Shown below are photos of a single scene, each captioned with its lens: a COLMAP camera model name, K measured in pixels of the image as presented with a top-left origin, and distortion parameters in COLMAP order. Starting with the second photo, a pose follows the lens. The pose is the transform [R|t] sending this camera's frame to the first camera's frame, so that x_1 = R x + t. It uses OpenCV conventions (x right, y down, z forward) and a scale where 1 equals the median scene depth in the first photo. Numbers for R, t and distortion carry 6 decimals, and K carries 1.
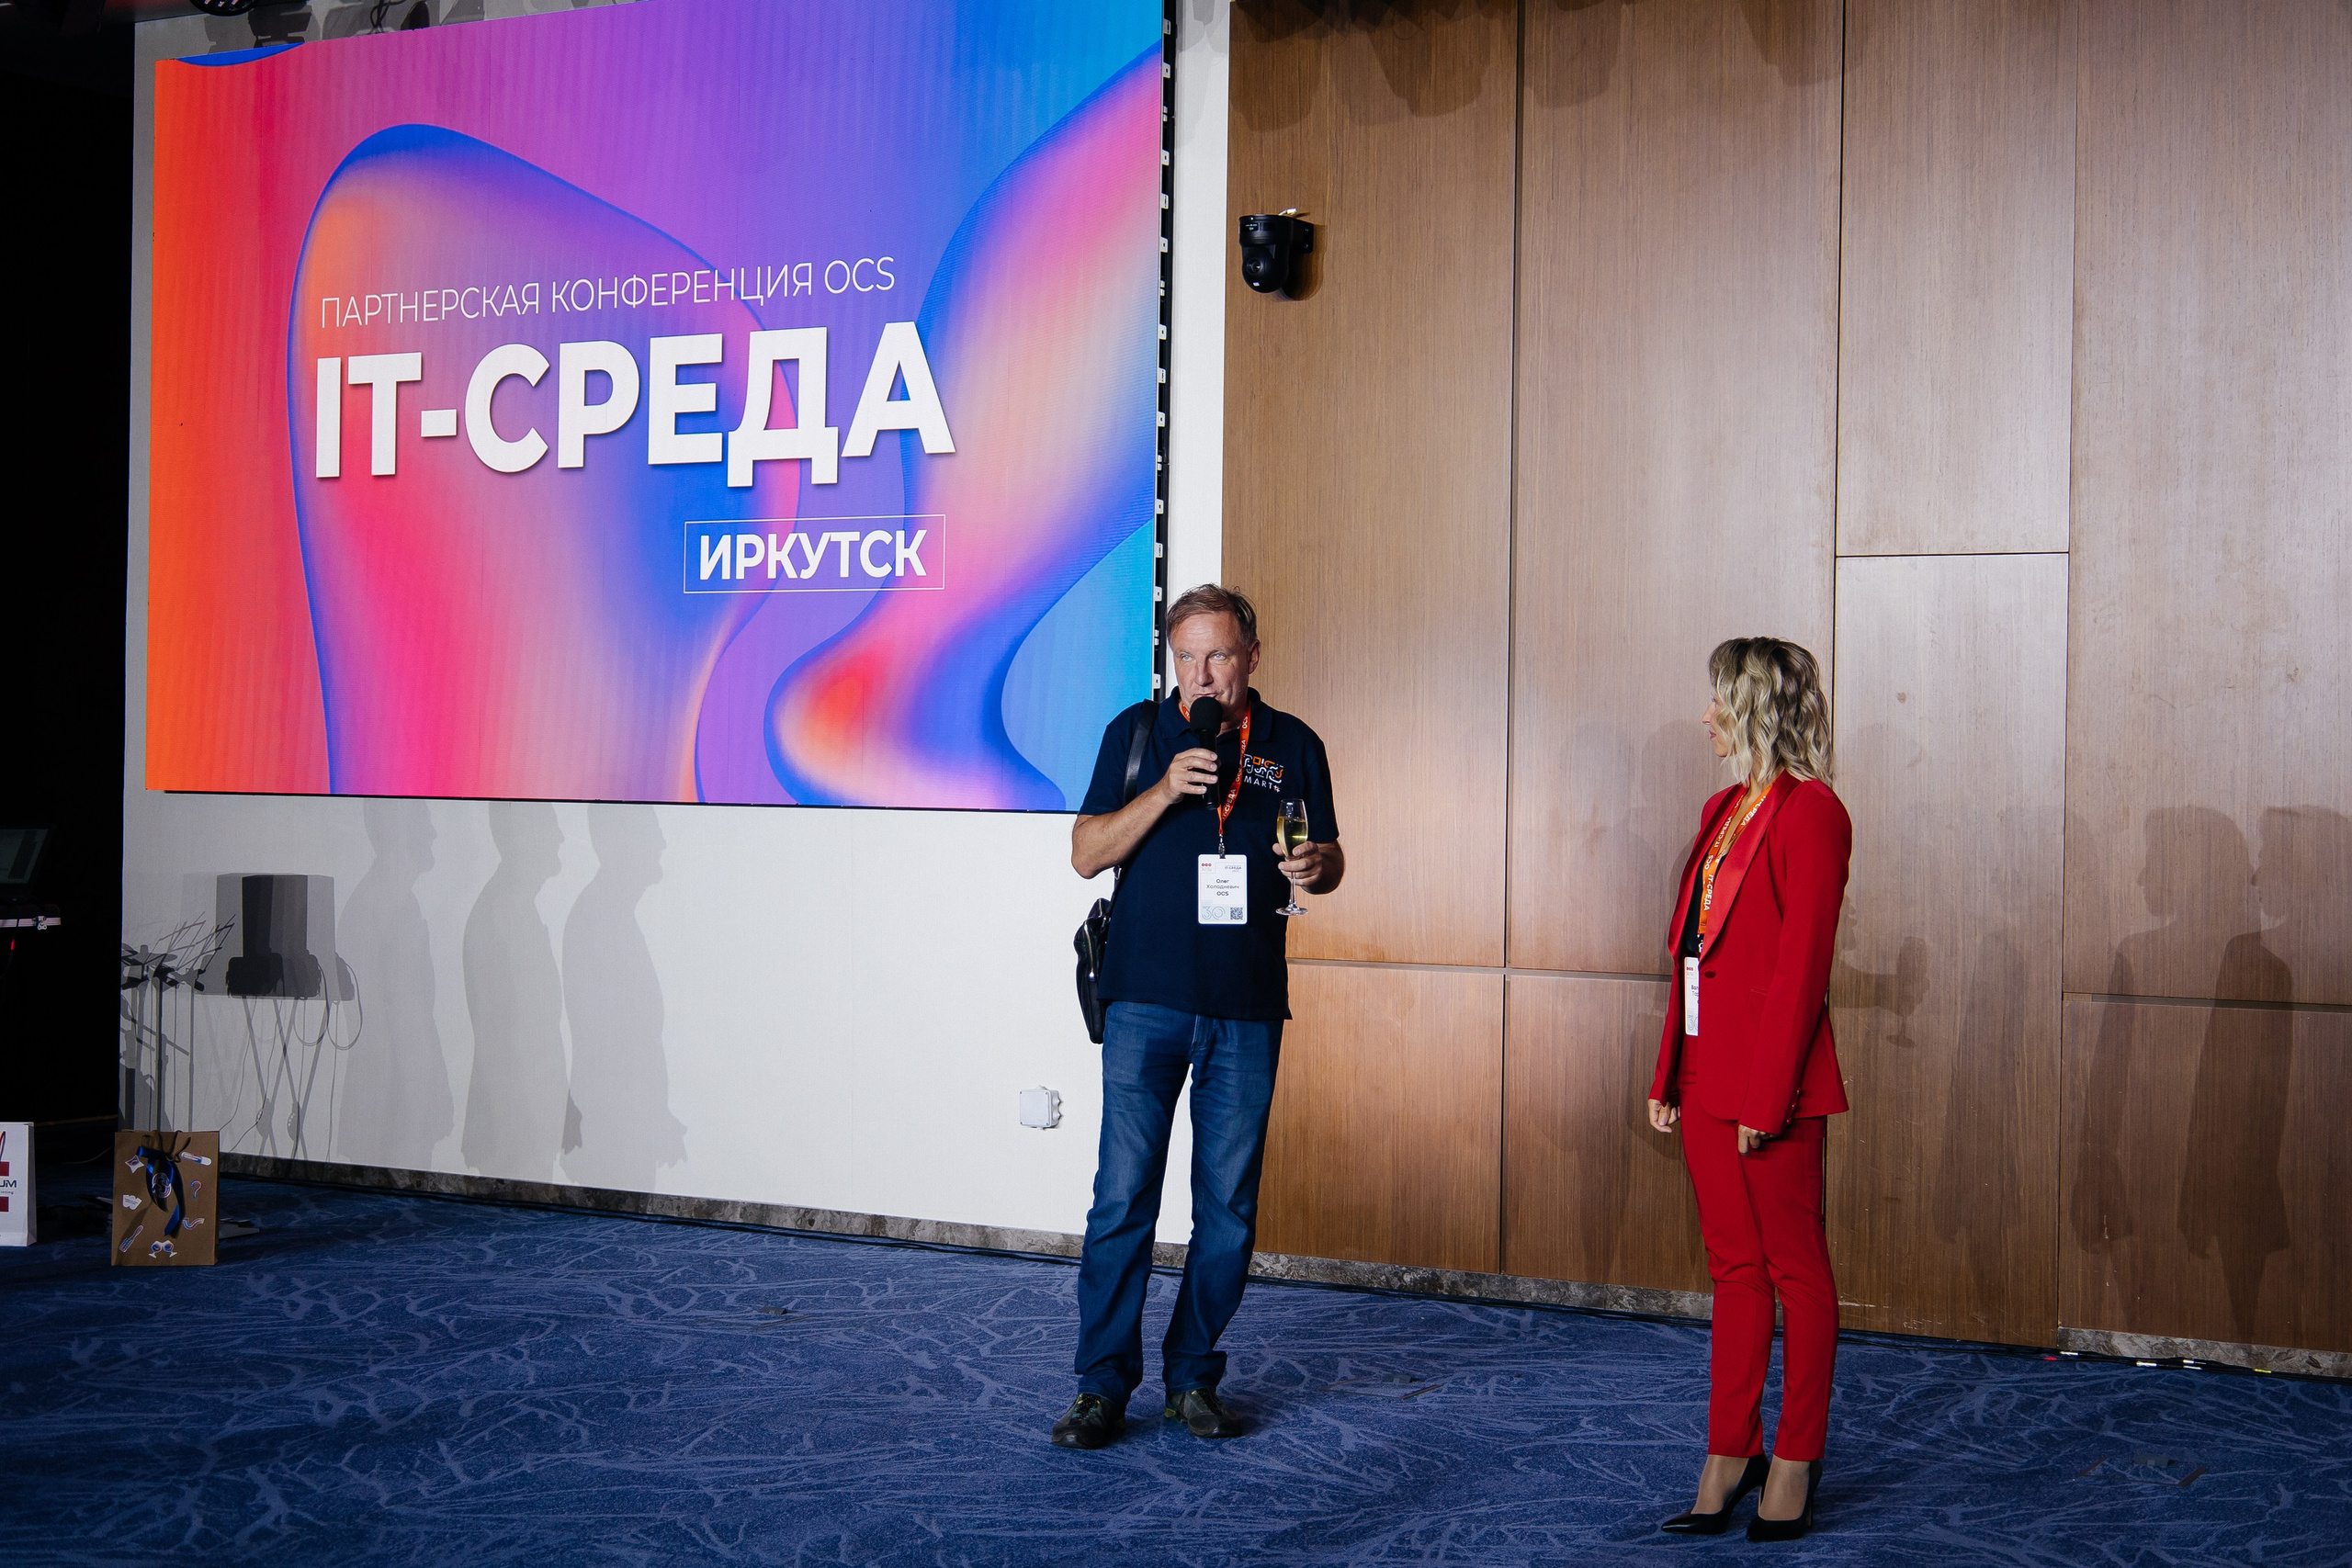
lens RADIAL K [[3487.1, 0, 1192.6], [0, 3487.1, 796.6], [0, 0, 1]] dist [-0.003572, 0.000000]
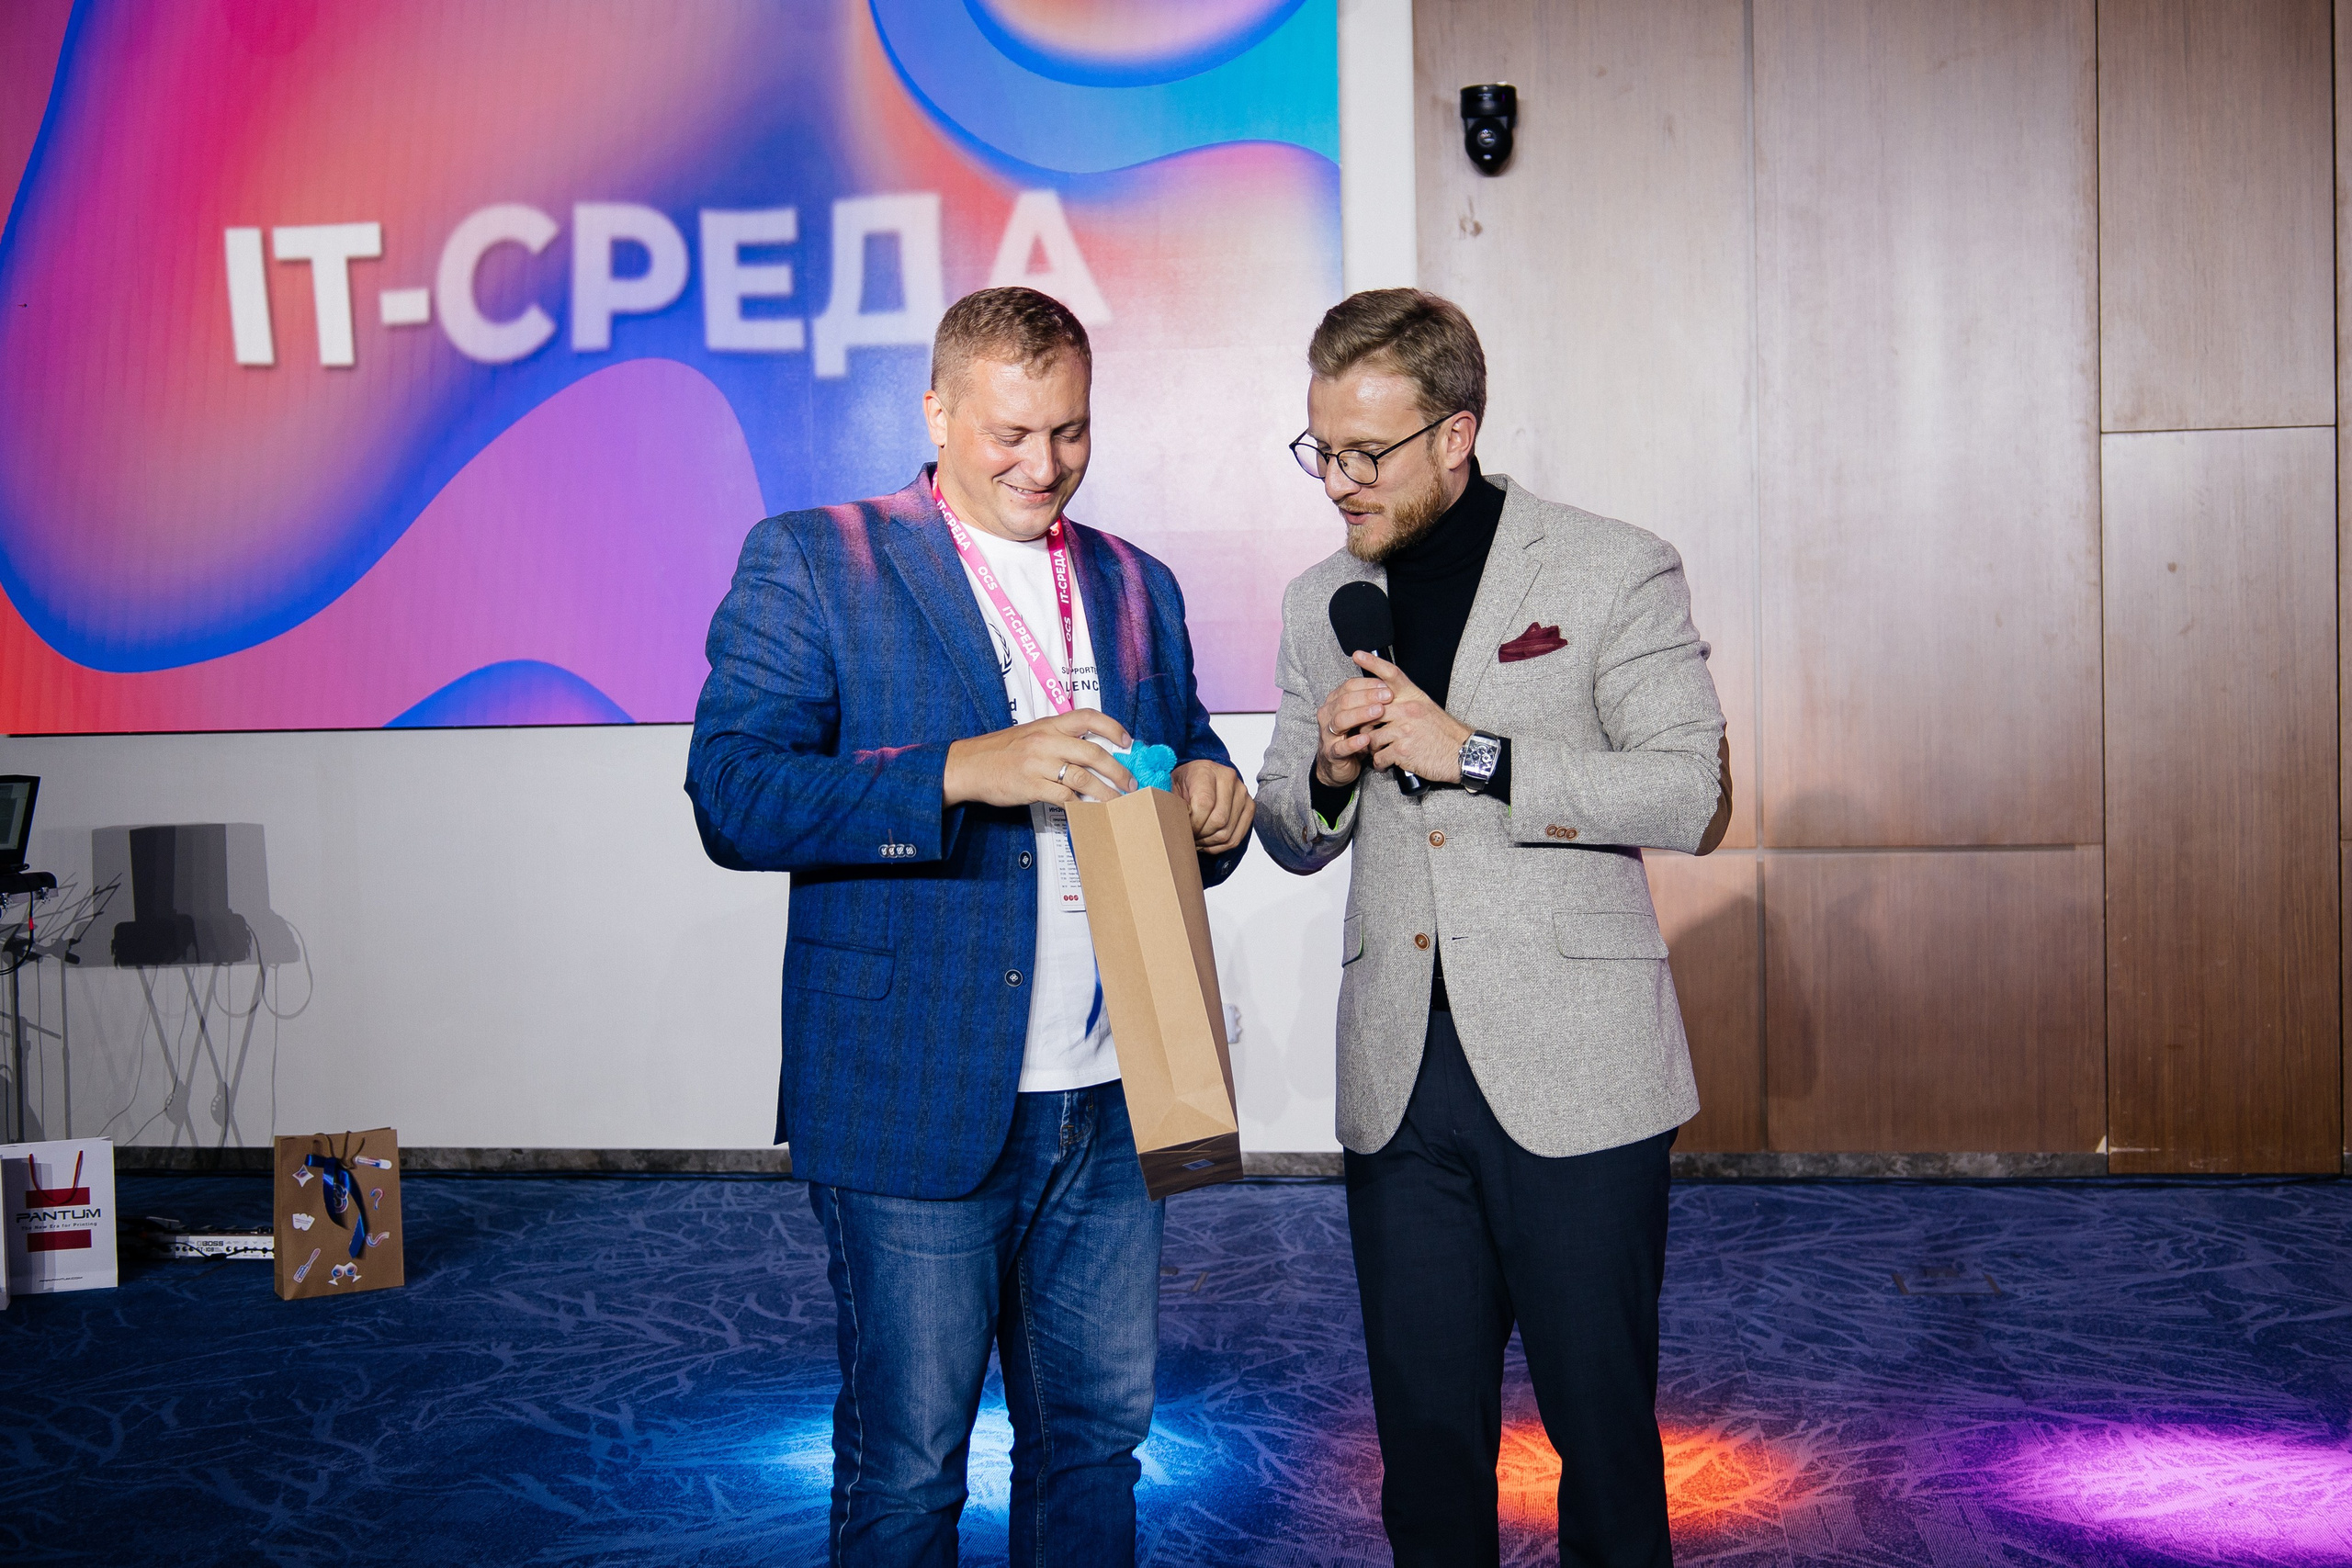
lens RADIAL K [[2965.1, 0, 1166.8], [0, 2965.1, 791.0], [0, 0, 1]] dist [-0.015532, 0.000000]
pose [[0.926478, -0.050388, 0.372961, -0.332659], [0.038103, 0.998463, 0.040242, -0.007116], [-0.374415, -0.023072, 0.926974, 0.235584]]
